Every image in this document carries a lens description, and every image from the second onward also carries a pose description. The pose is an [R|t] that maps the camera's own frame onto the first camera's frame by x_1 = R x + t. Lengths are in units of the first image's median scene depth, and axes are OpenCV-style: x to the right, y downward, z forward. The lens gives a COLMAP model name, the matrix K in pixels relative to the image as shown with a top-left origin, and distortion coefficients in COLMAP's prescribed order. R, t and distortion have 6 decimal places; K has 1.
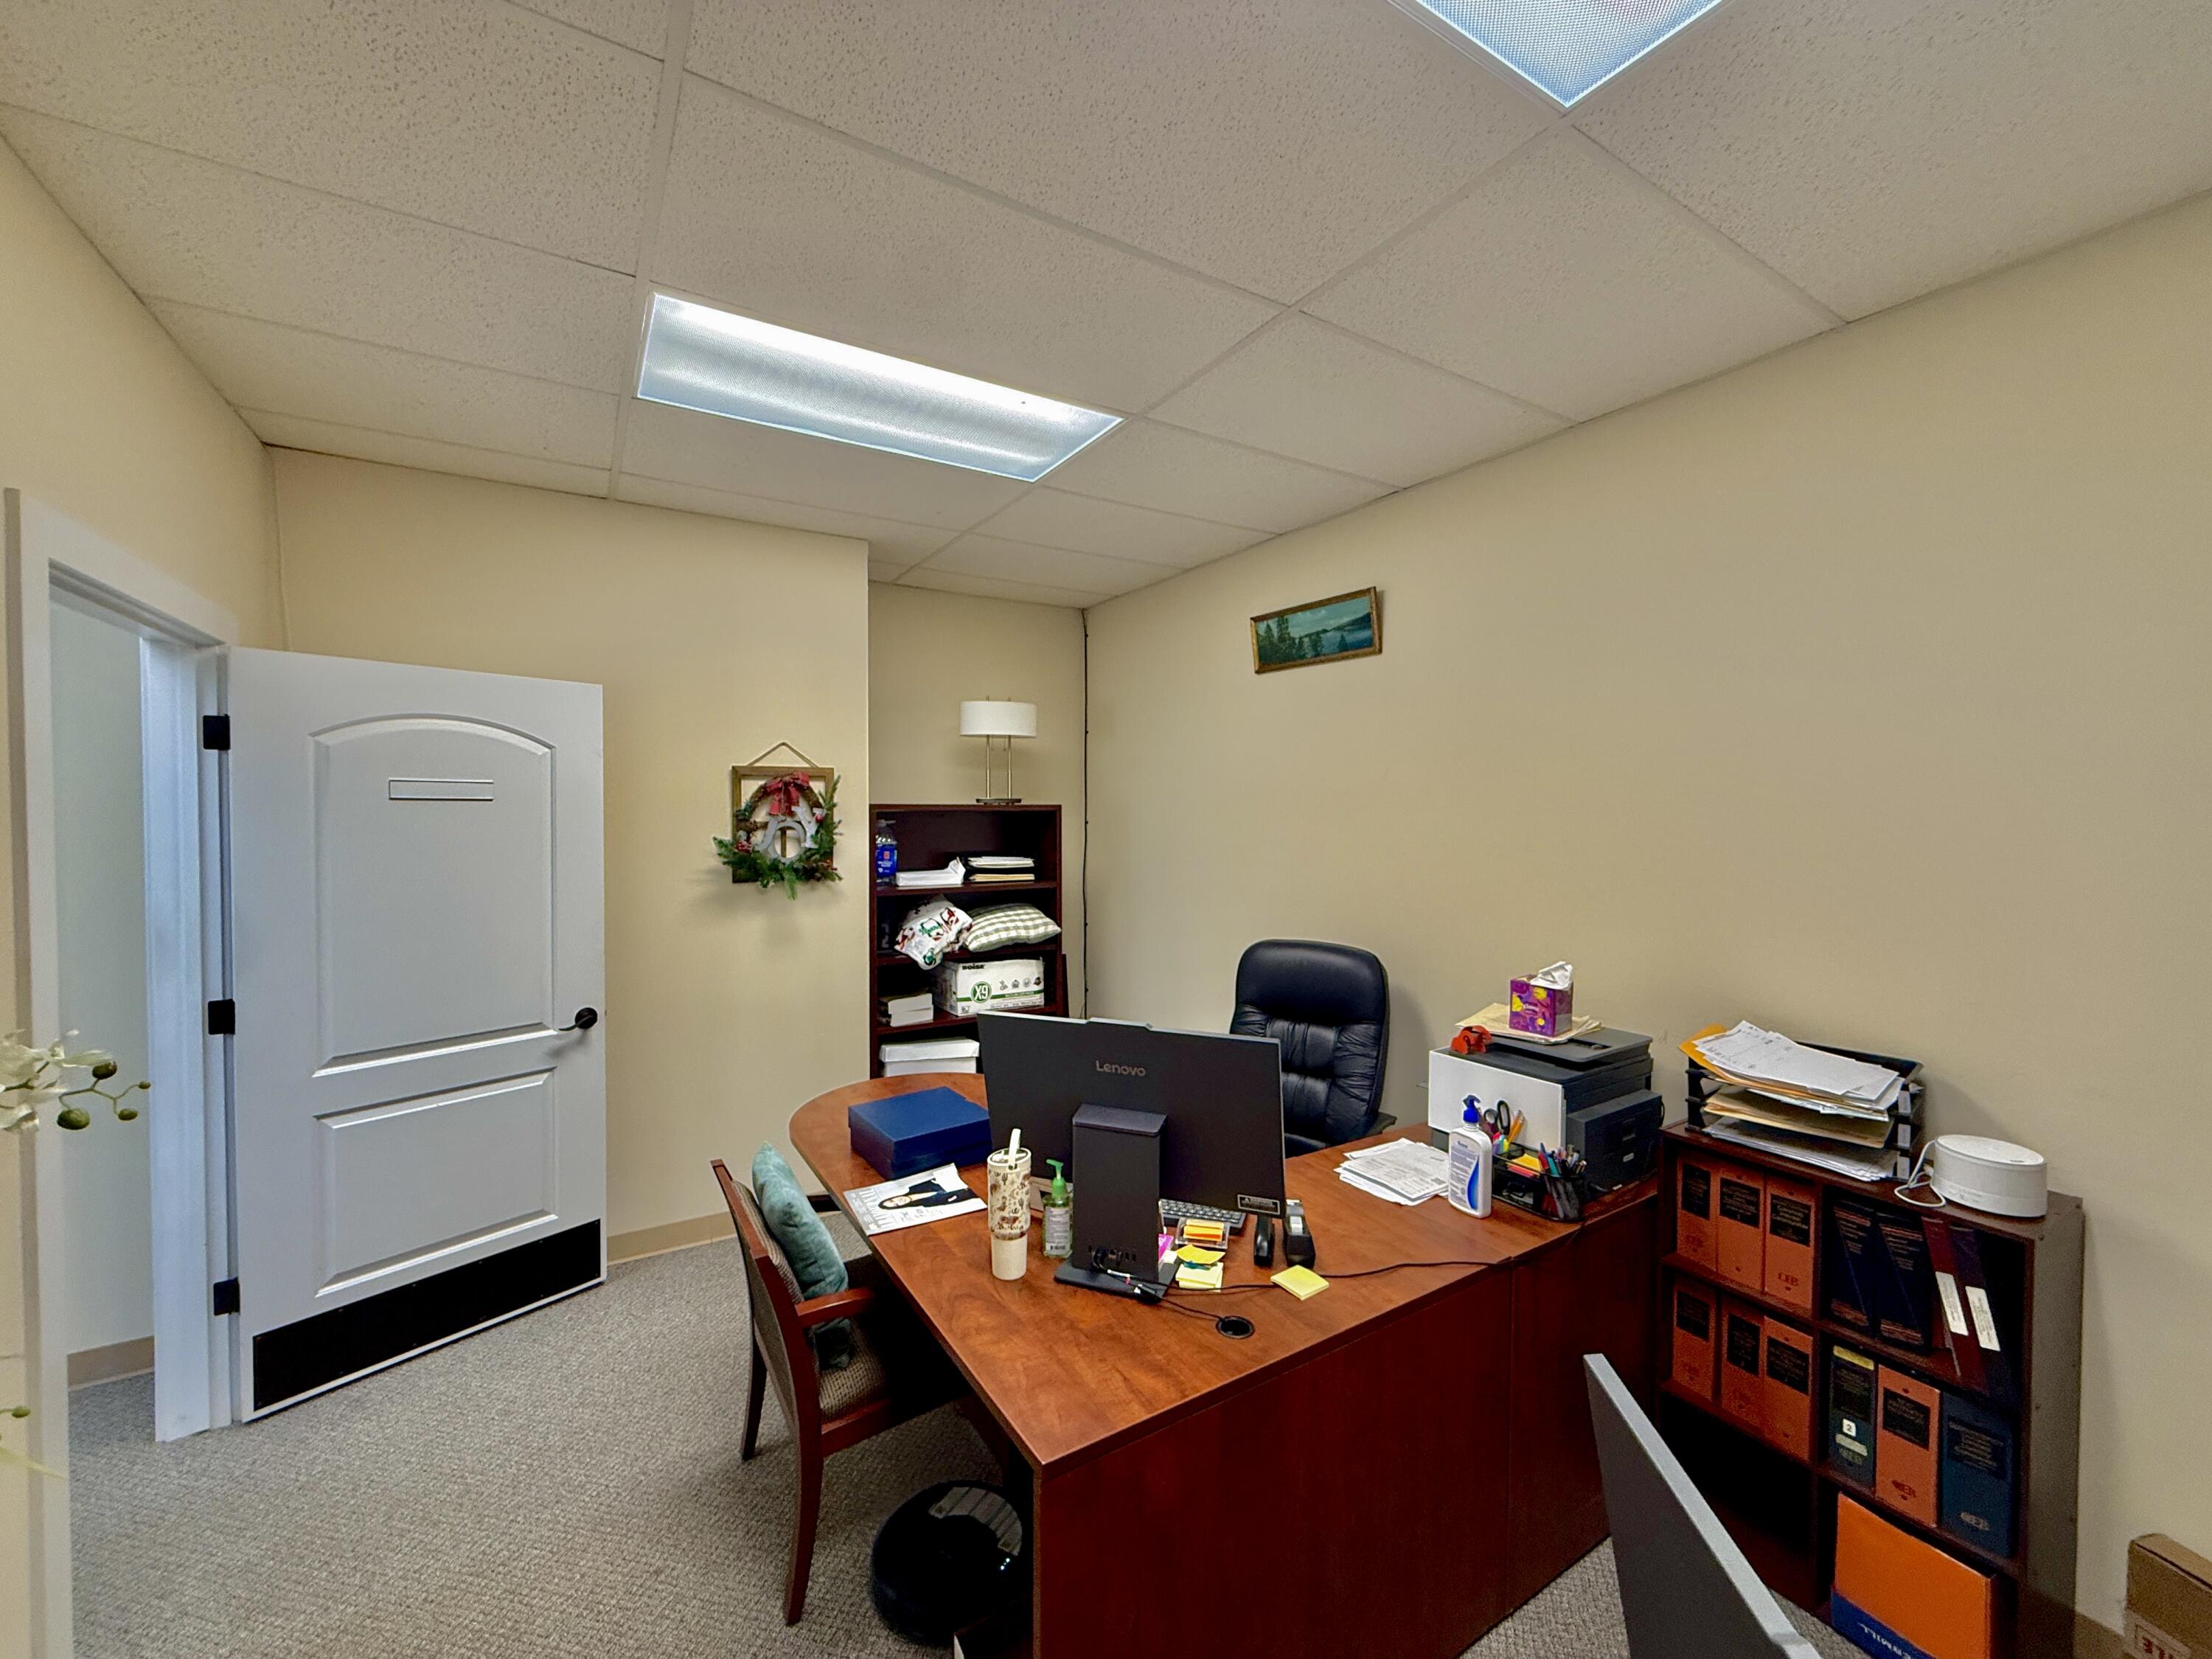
lens RADIAL K [[885.0, 0, 1099.8], [0, 885.0, 825.5], [0, 0, 1]] dist [0.000183, -0.000151]
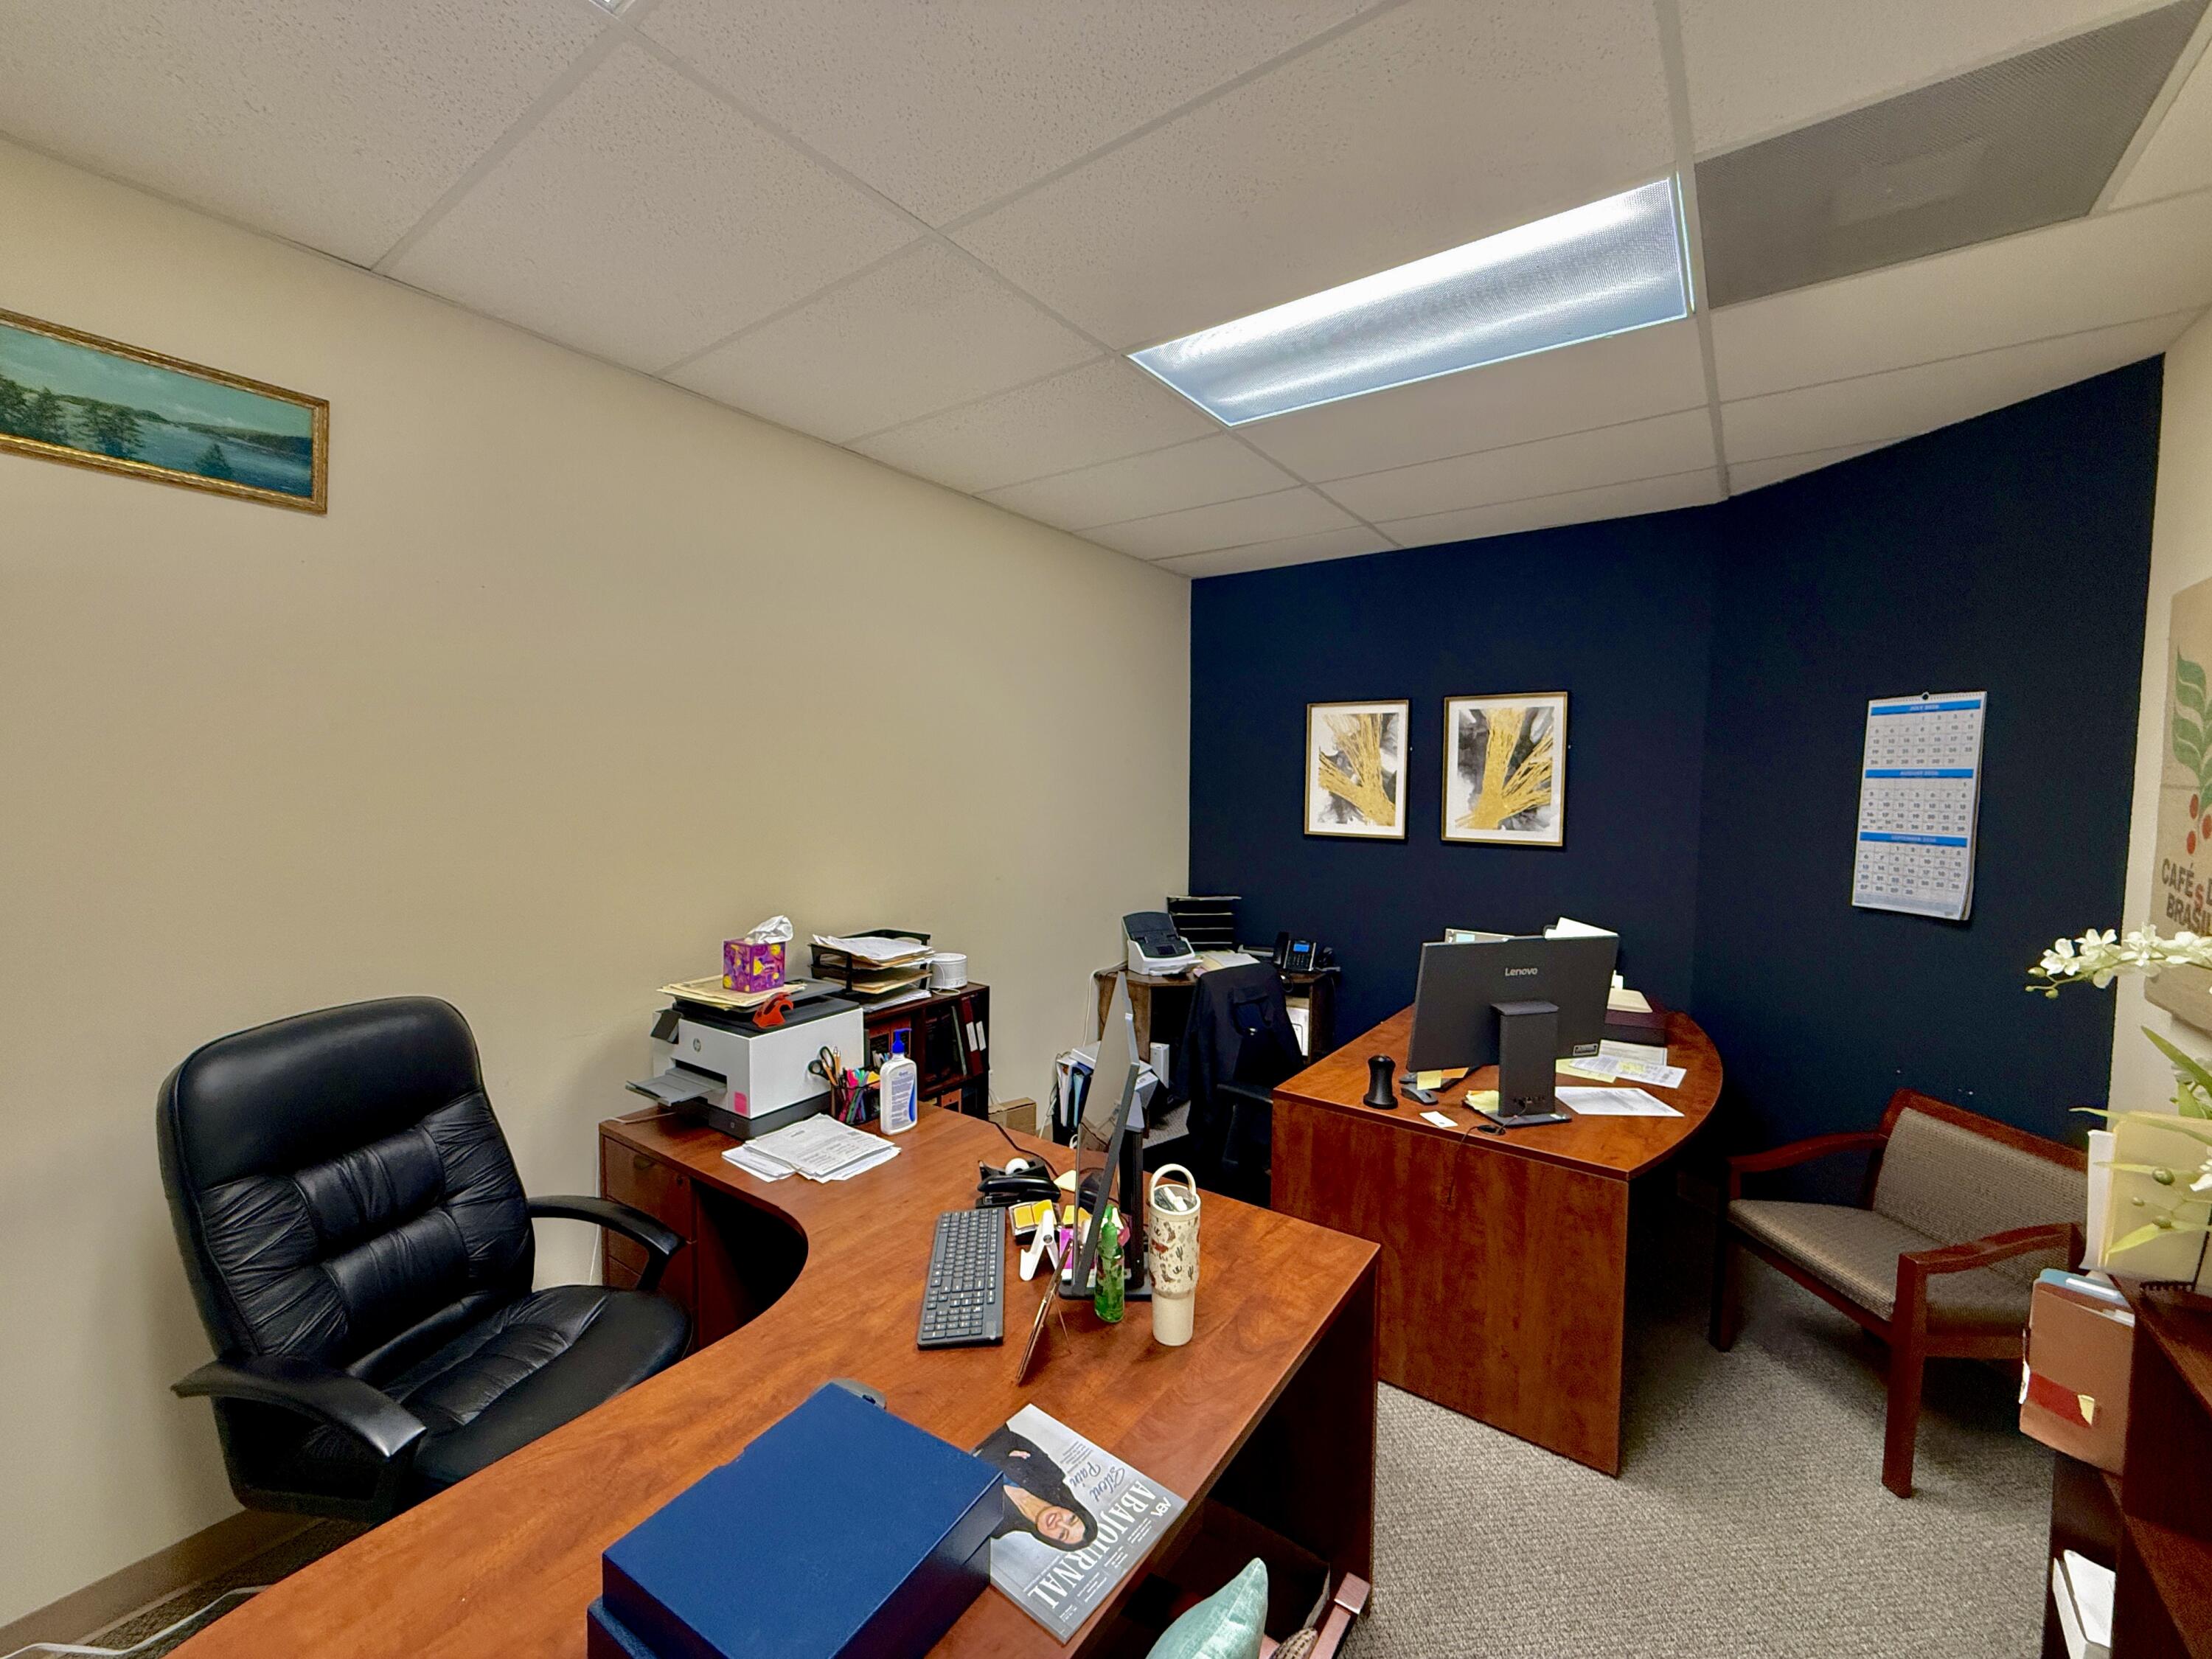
lens RADIAL K [[885.0, 0, 1099.8], [0, 885.0, 825.5], [0, 0, 1]] dist [0.000183, -0.000151]
pose [[-0.378402, -0.057691, 0.923842, -0.455257], [0.007943, 0.997817, 0.065563, -0.018878], [-0.925607, 0.032147, -0.377118, 0.753349]]
